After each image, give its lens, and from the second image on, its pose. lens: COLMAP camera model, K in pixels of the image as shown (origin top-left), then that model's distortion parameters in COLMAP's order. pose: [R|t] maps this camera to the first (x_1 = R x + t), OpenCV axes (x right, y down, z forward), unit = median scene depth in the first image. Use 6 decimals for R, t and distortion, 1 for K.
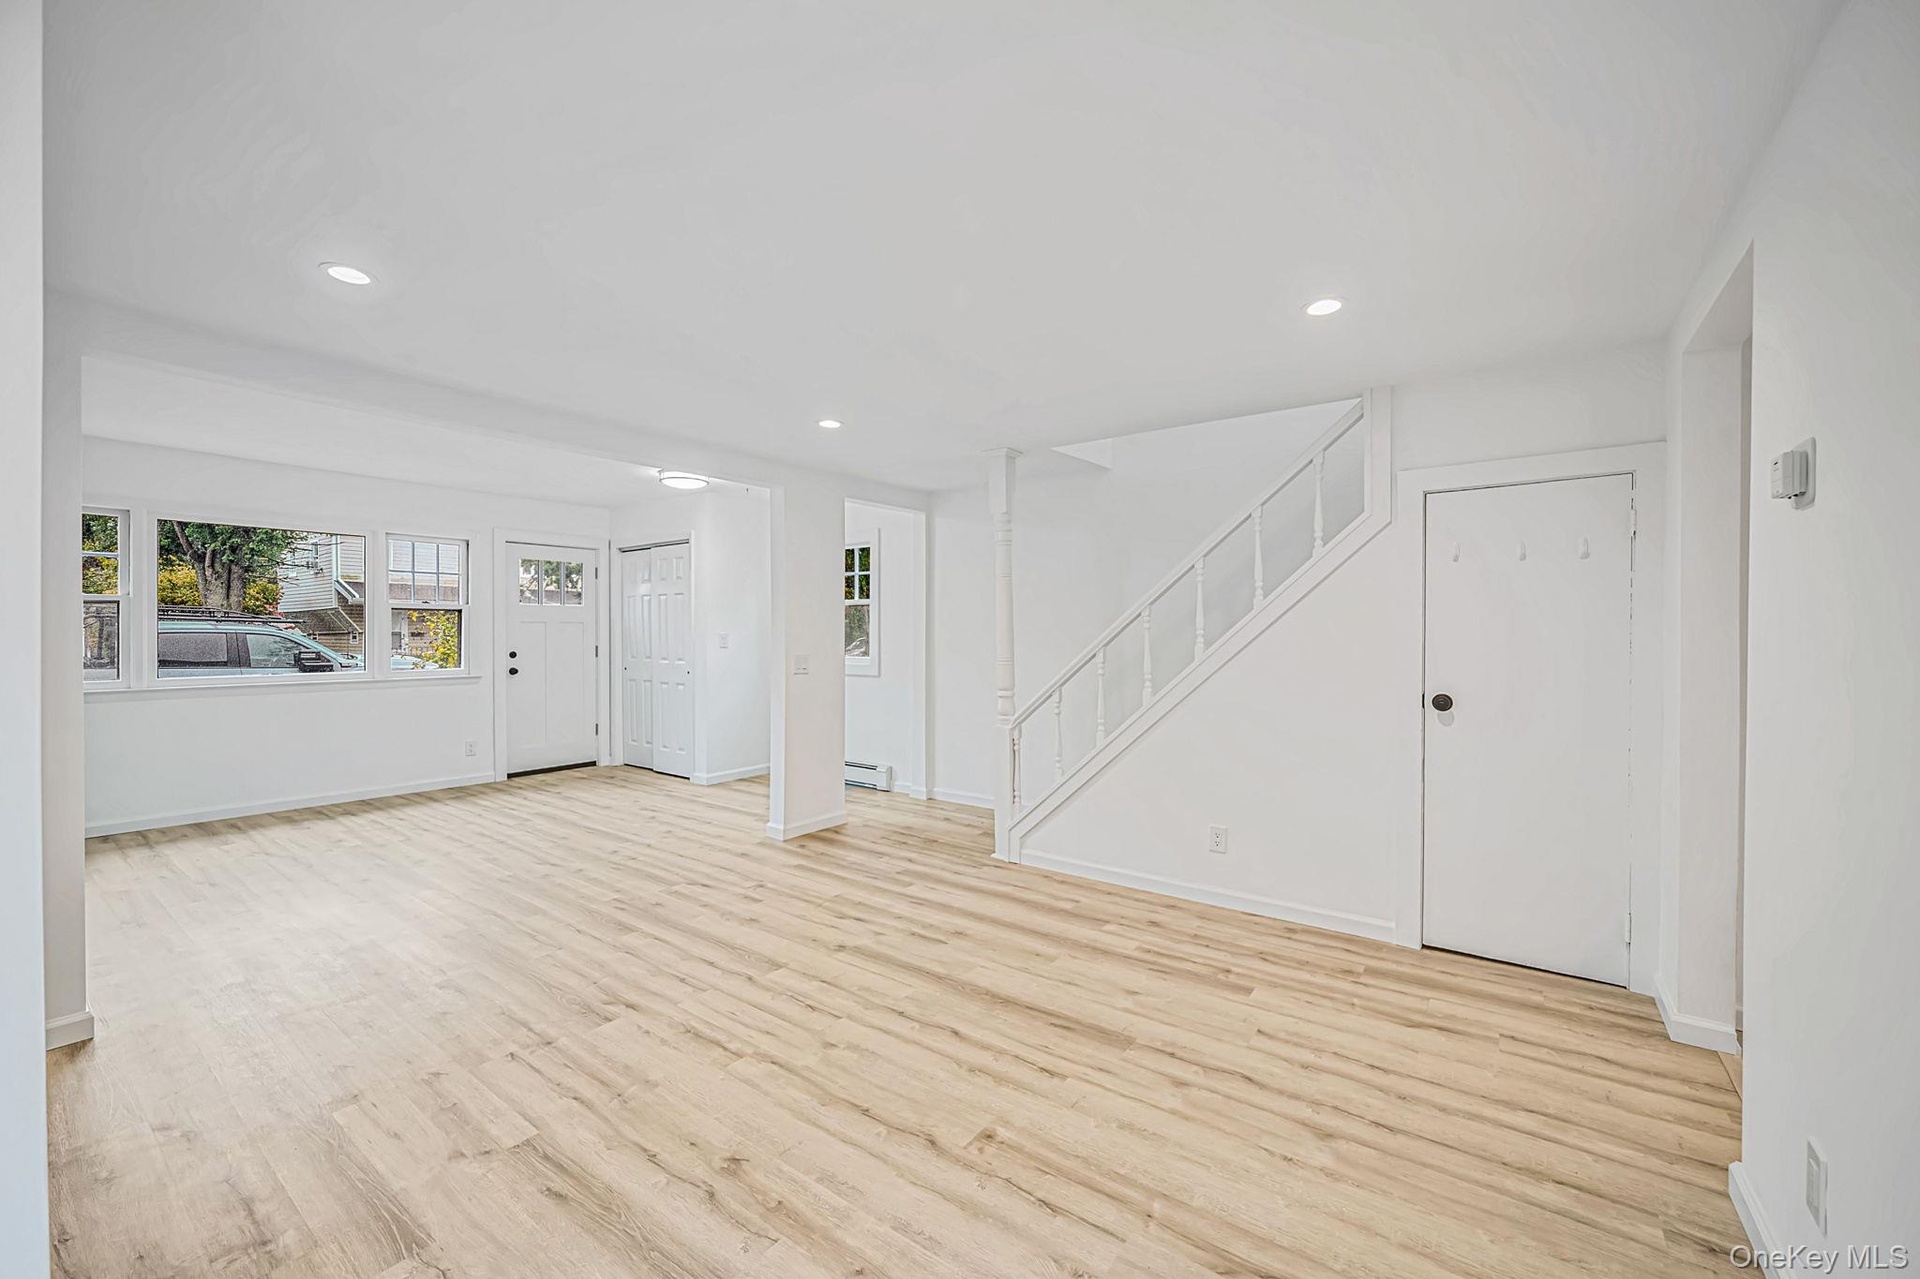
lens RADIAL K [[757.6, 0, 957.7], [0, 757.6, 627.3], [0, 0, 1]] dist [-0.001109, 0.000002]
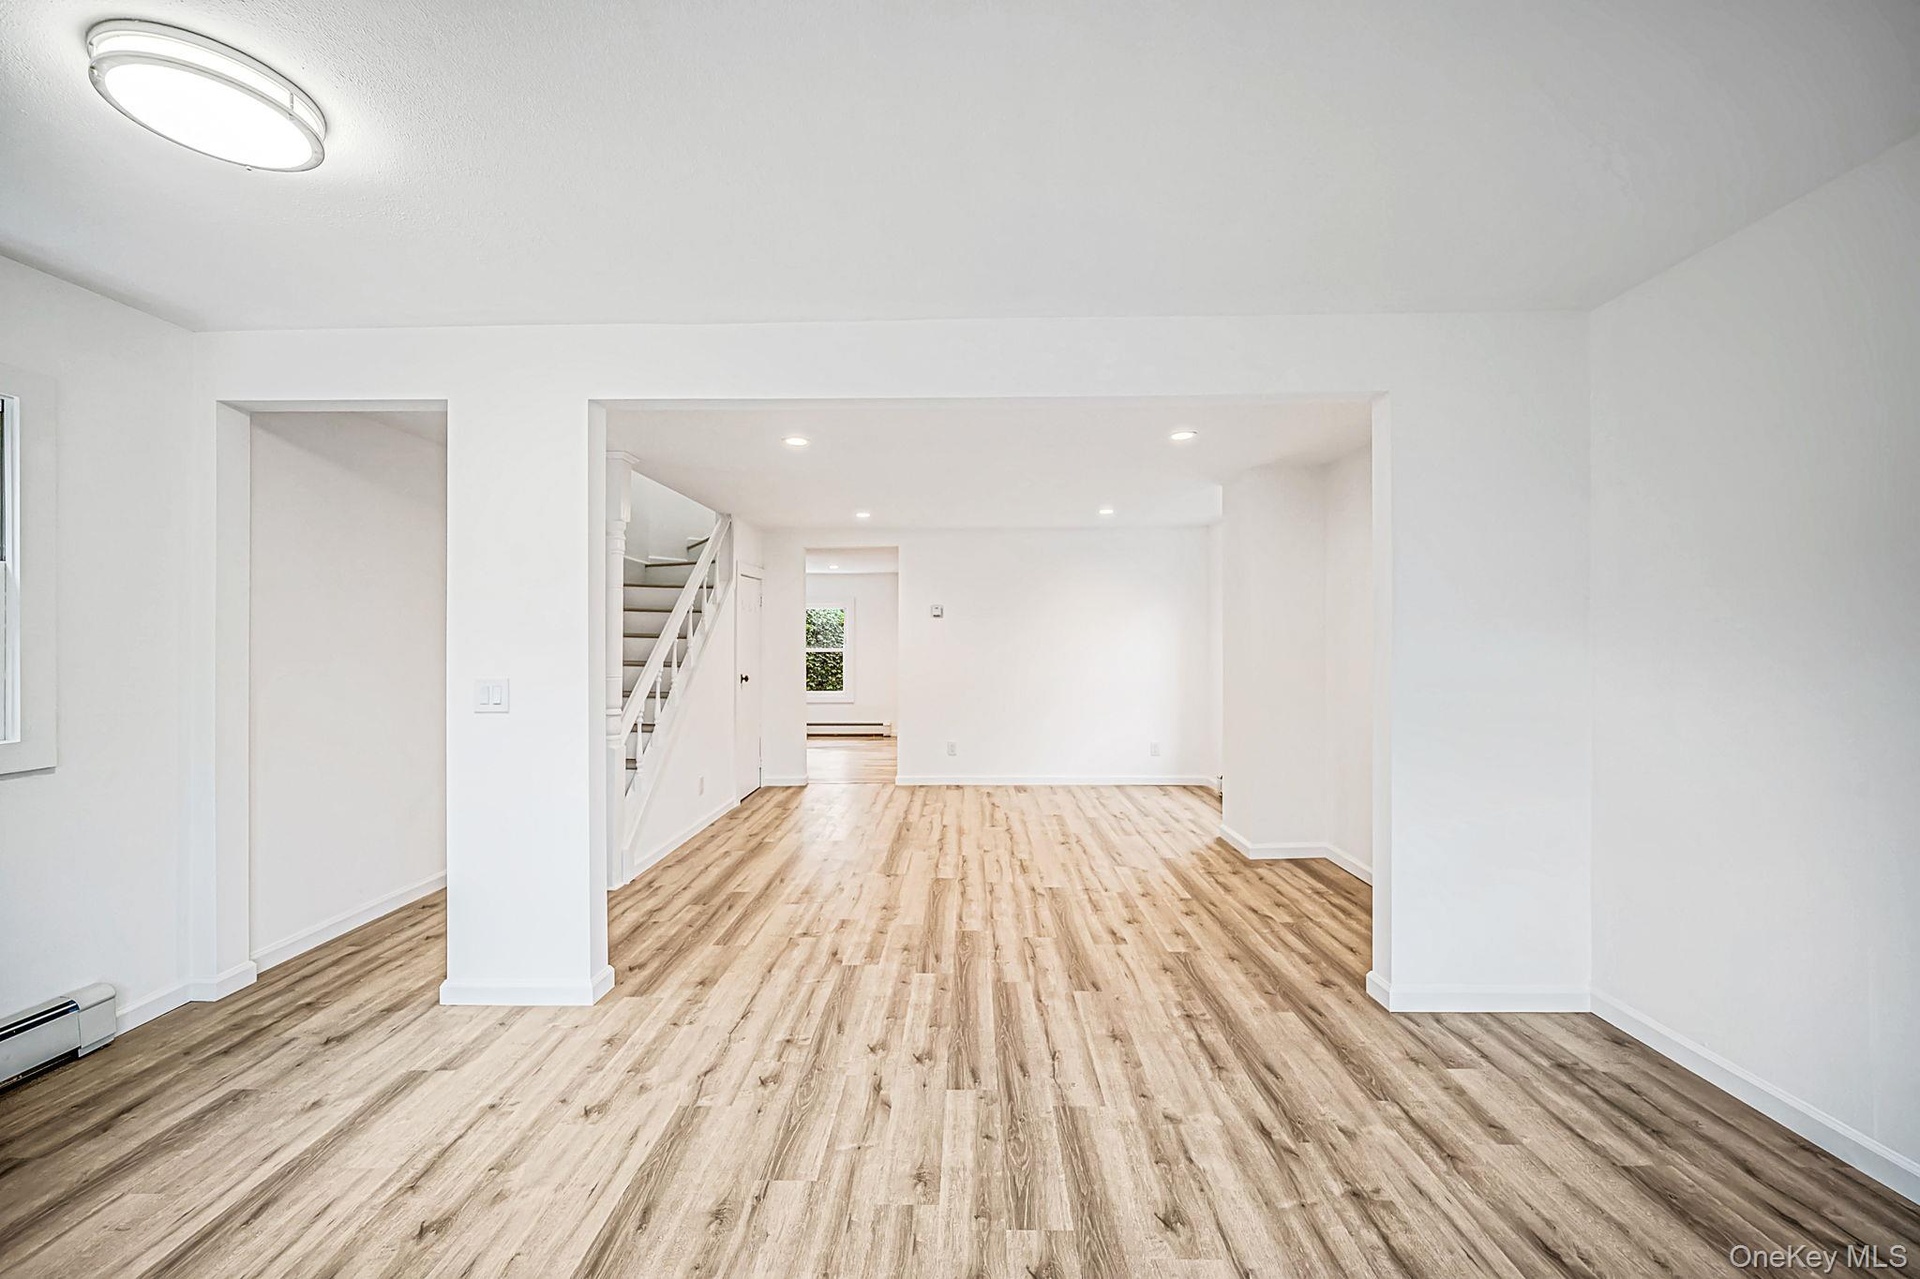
lens RADIAL K [[748.9, 0, 954.3], [0, 748.9, 641.1], [0, 0, 1]] dist [0.000704, 0.000108]
pose [[-0.573749, 0.003057, 0.819026, -1.320397], [-0.001376, 0.999988, -0.004696, 0.005642], [-0.819030, -0.003822, -0.573738, 1.671075]]
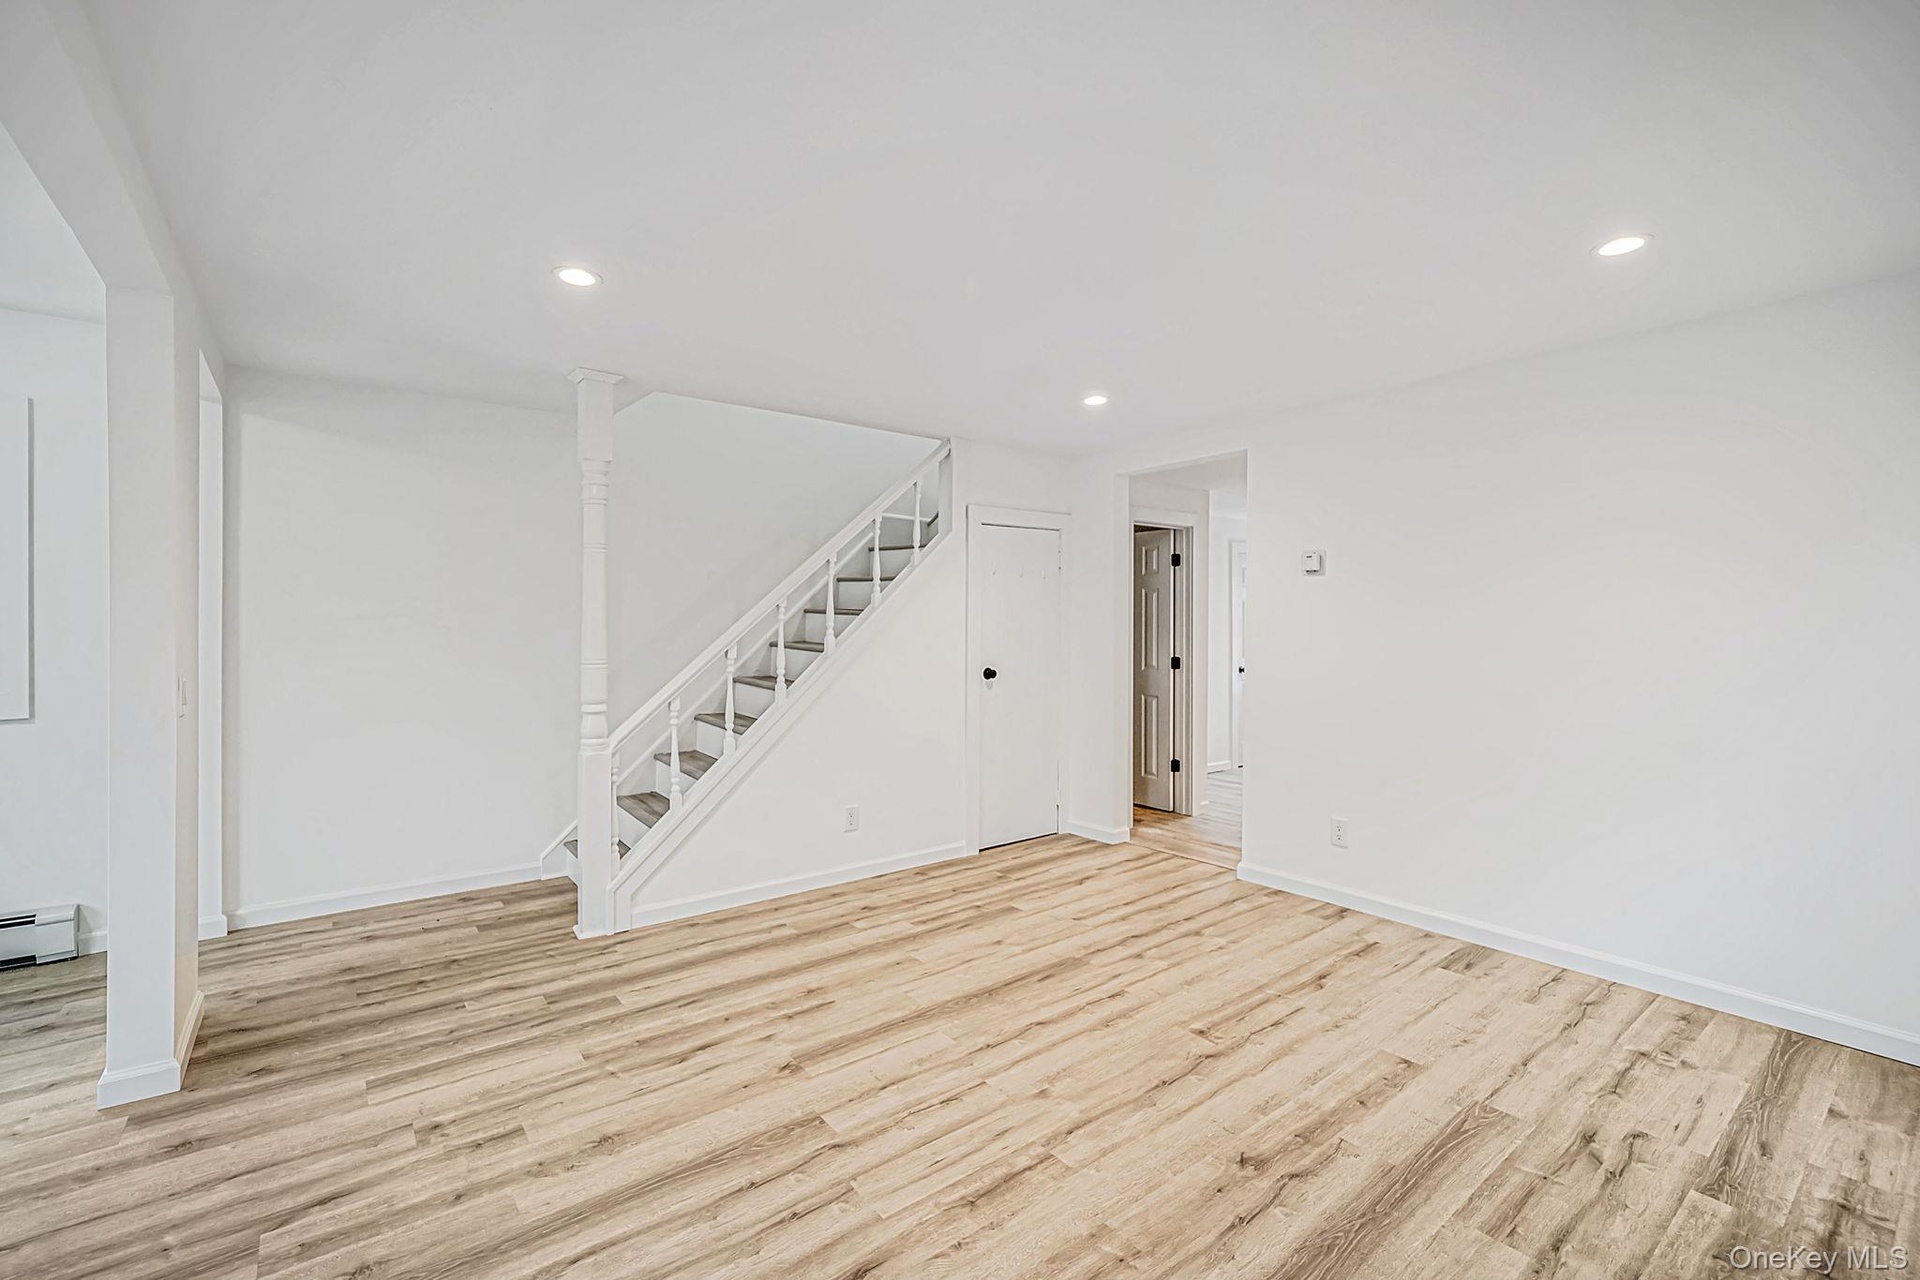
lens RADIAL K [[825.0, 0, 950.3], [0, 825.0, 623.8], [0, 0, 1]] dist [0.001174, 0.000034]
pose [[0.275795, -0.000969, 0.961216, -0.852176], [-0.007629, 0.999966, 0.003197, 0.001696], [-0.961186, -0.008214, 0.275778, 0.639558]]
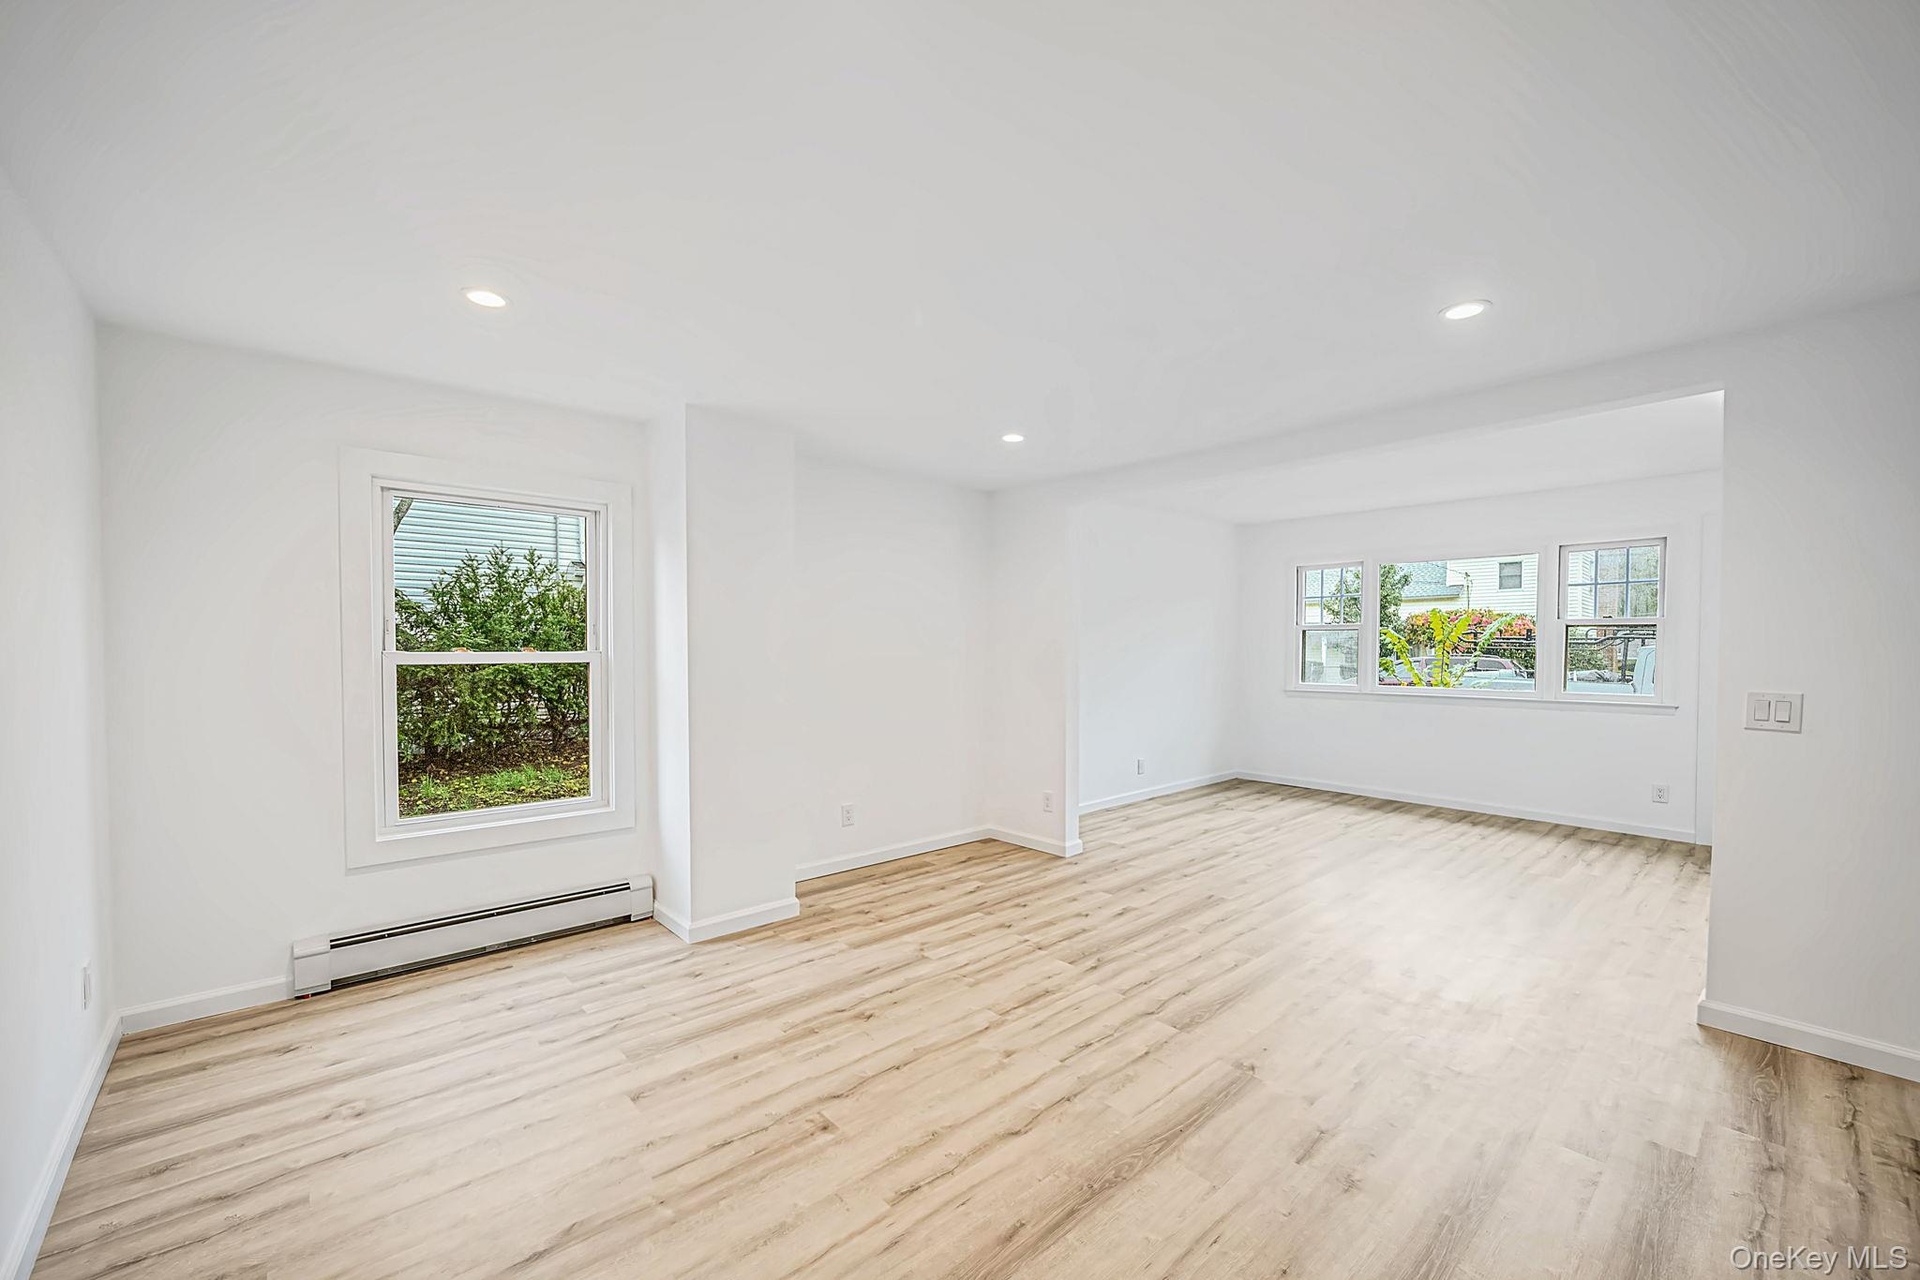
lens RADIAL K [[768.6, 0, 955.4], [0, 768.6, 649.8], [0, 0, 1]] dist [0.000502, 0.000215]
pose [[-0.210581, -0.000781, -0.977576, 0.650045], [0.004621, 0.999988, -0.001794, 0.007444], [0.977565, -0.004895, -0.210575, 0.873163]]
